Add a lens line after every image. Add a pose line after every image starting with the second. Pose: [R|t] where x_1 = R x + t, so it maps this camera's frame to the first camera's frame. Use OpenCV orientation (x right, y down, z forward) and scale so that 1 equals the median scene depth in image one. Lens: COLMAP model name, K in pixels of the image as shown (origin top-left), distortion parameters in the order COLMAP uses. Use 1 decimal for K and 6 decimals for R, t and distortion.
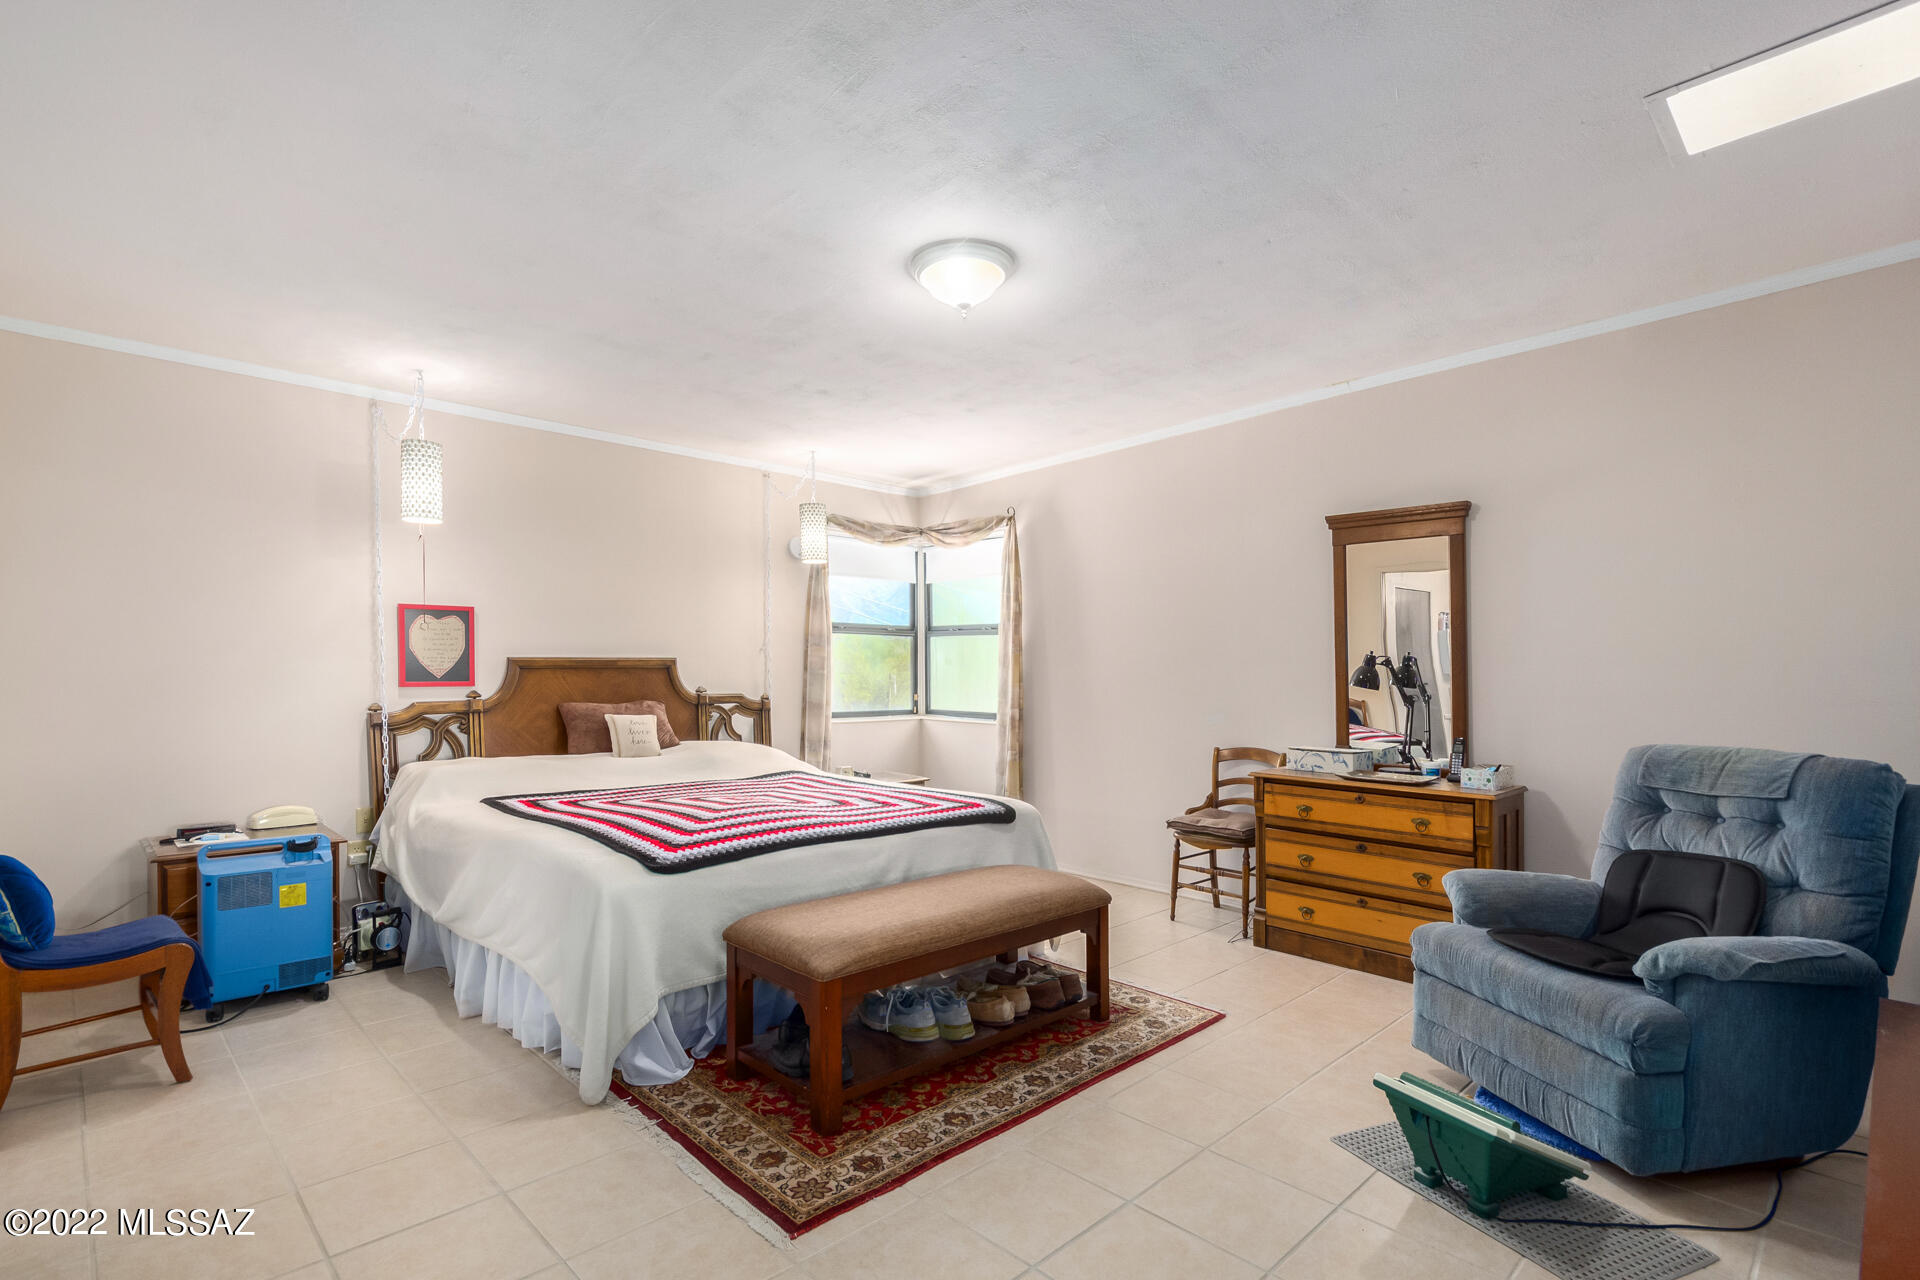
lens RADIAL K [[887.3, 0, 964.4], [0, 887.3, 642.3], [0, 0, 1]] dist [0.003858, 0.000375]
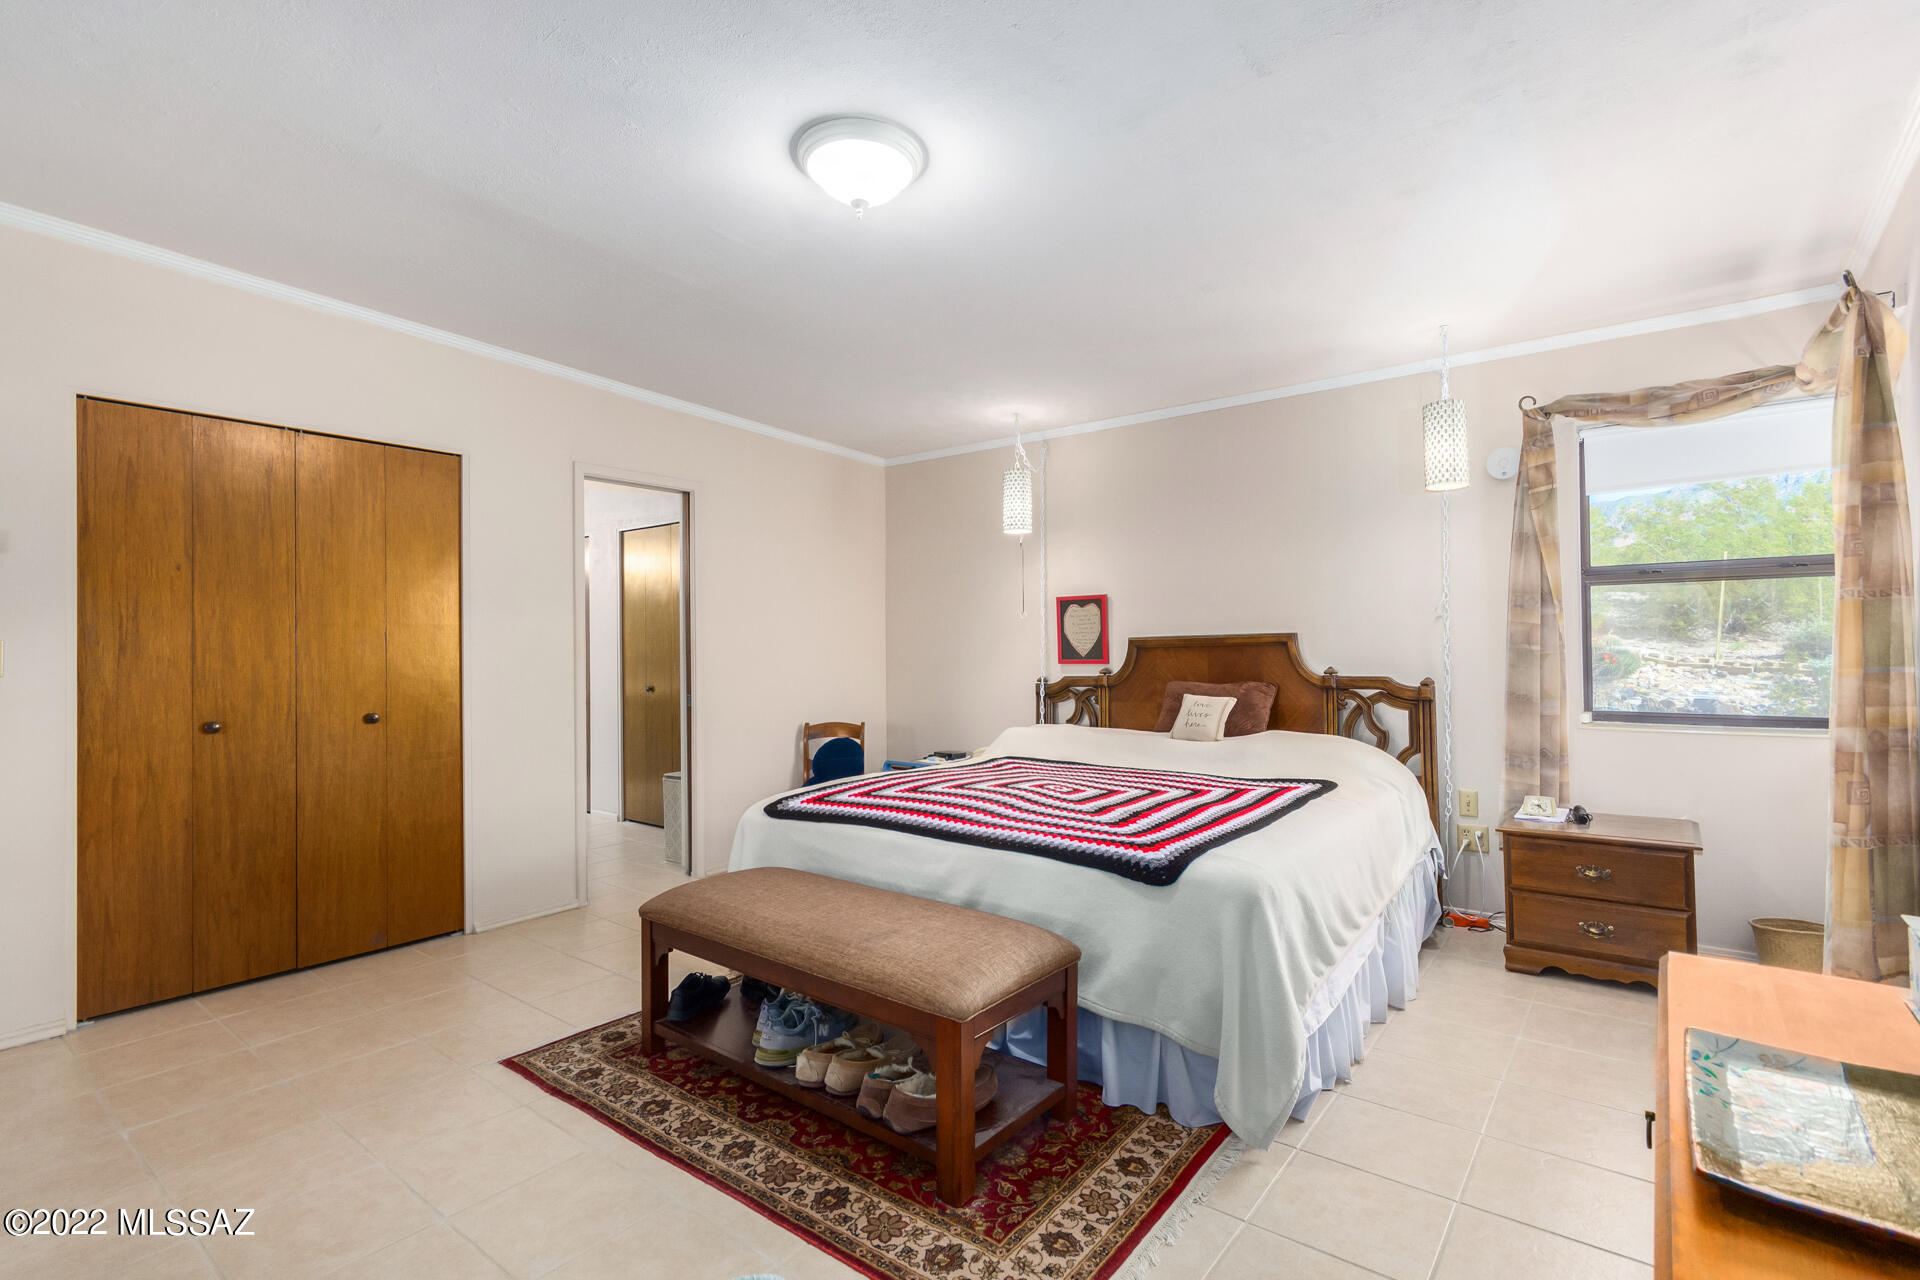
lens RADIAL K [[887.3, 0, 964.4], [0, 887.3, 642.3], [0, 0, 1]] dist [0.003858, 0.000375]
pose [[0.149623, -0.011840, -0.988672, 0.569430], [0.041970, 0.999103, -0.005614, 0.021224], [0.987852, -0.040655, 0.149986, 0.670153]]
